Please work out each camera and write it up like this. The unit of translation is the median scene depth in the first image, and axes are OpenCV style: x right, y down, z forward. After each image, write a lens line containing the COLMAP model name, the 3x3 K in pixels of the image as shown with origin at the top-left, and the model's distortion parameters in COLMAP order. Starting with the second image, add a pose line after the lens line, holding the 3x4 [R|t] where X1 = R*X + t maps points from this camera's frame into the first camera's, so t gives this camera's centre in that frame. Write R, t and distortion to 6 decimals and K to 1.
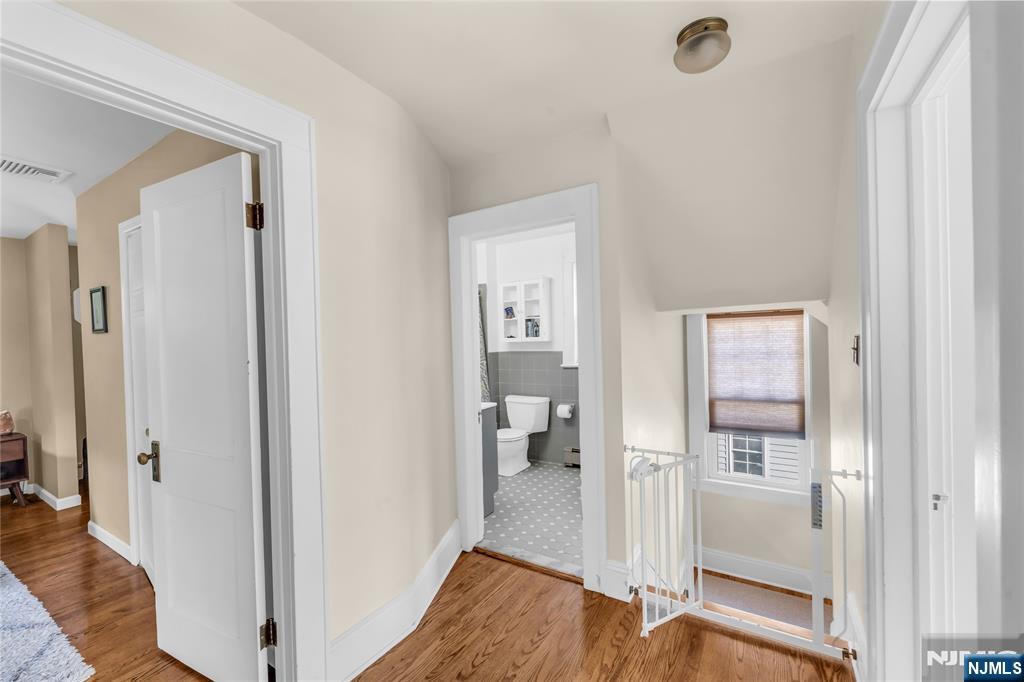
lens RADIAL K [[419.7, 0, 511.1], [0, 419.7, 343.3], [0, 0, 1]] dist [0.000647, -0.000305]
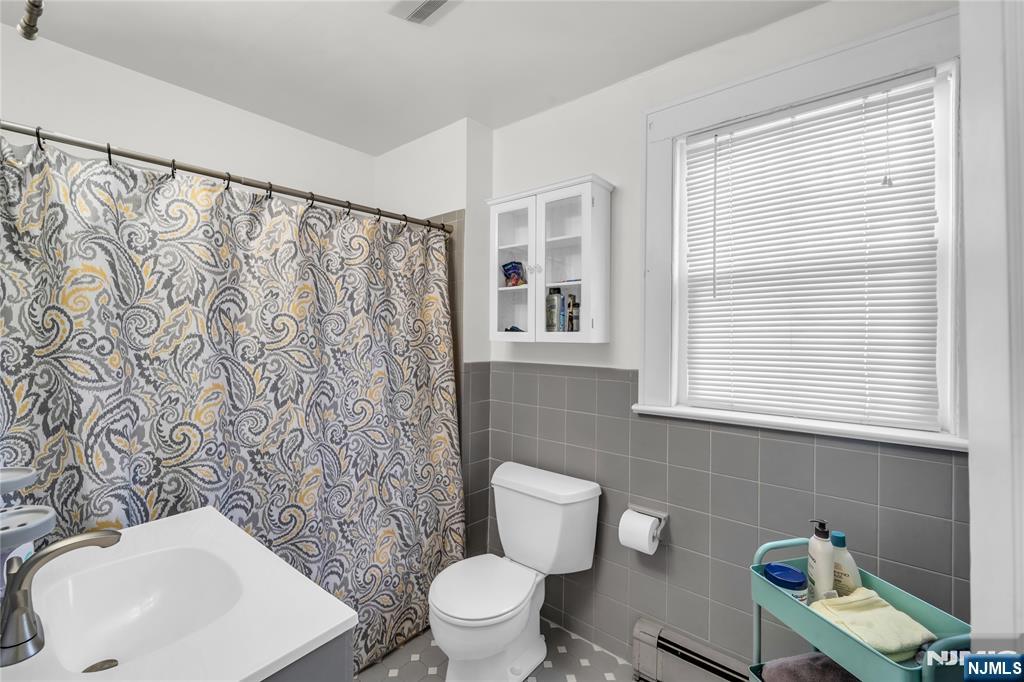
lens RADIAL K [[419.7, 0, 512.3], [0, 419.7, 333.7], [0, 0, 1]] dist [0.000647, -0.000305]
pose [[0.992805, 0.031735, -0.115462, 0.049591], [-0.033537, 0.999344, -0.013693, -0.005249], [0.114952, 0.017467, 0.993217, 0.585069]]
